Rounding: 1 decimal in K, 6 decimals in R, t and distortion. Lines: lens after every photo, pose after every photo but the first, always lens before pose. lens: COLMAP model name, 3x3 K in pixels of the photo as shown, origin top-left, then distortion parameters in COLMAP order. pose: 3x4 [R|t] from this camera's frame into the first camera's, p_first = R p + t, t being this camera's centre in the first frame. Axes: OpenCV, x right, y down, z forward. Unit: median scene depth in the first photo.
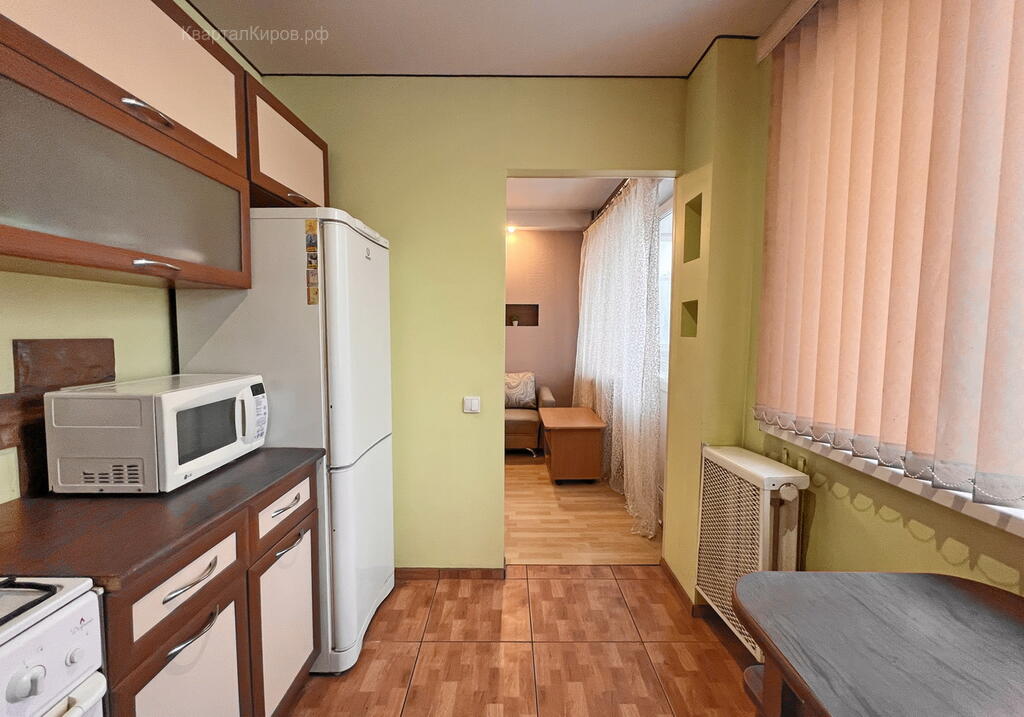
lens RADIAL K [[438.8, 0, 511.3], [0, 438.8, 360.2], [0, 0, 1]] dist [-0.002089, -0.000055]
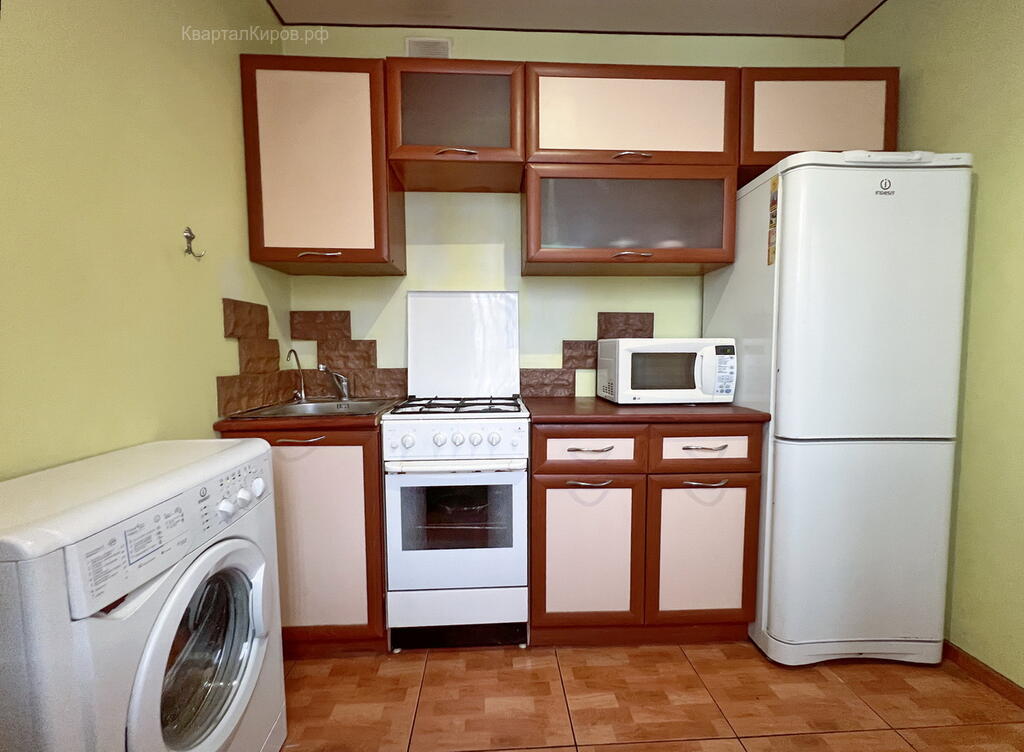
lens RADIAL K [[419.6, 0, 512.0], [0, 419.6, 376.0], [0, 0, 1]] dist [-0.002180, -0.000128]
pose [[0.046705, 0.054200, -0.997437, 0.476741], [-0.069176, 0.996305, 0.050899, 0.115496], [0.996511, 0.066621, 0.050282, 0.400054]]
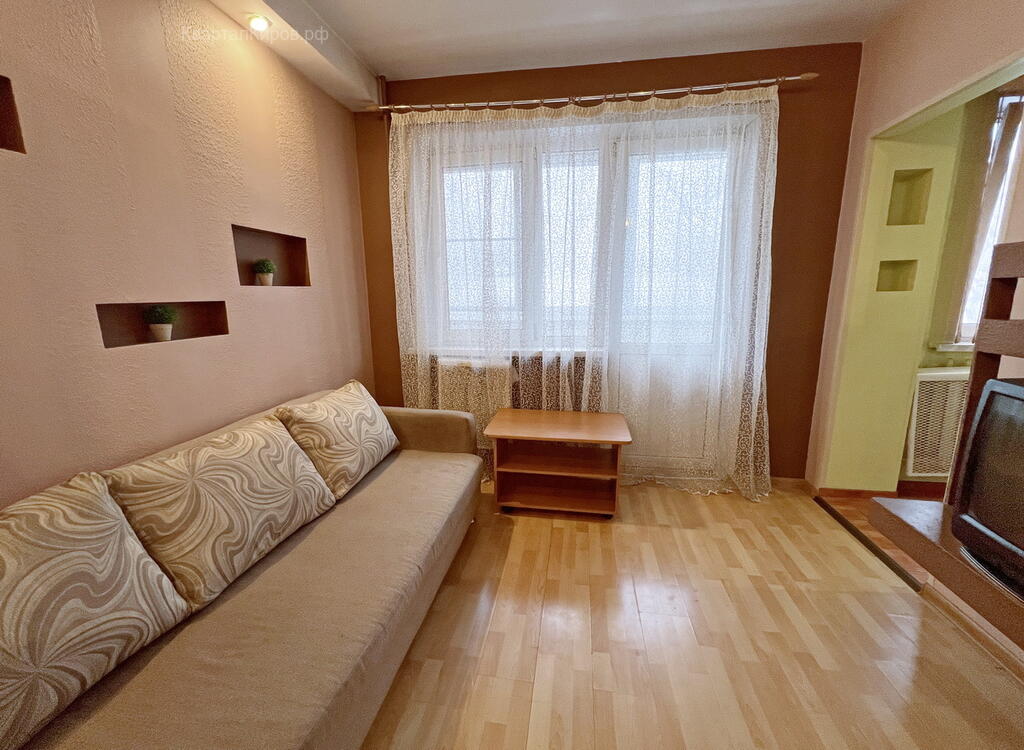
lens RADIAL K [[425.8, 0, 510.3], [0, 425.8, 374.7], [0, 0, 1]] dist [0.000462, 0.000258]
pose [[0.163707, -0.198096, 0.966415, -1.284865], [0.082545, 0.978946, 0.186682, -0.183863], [-0.983049, 0.049212, 0.176612, 2.532970]]
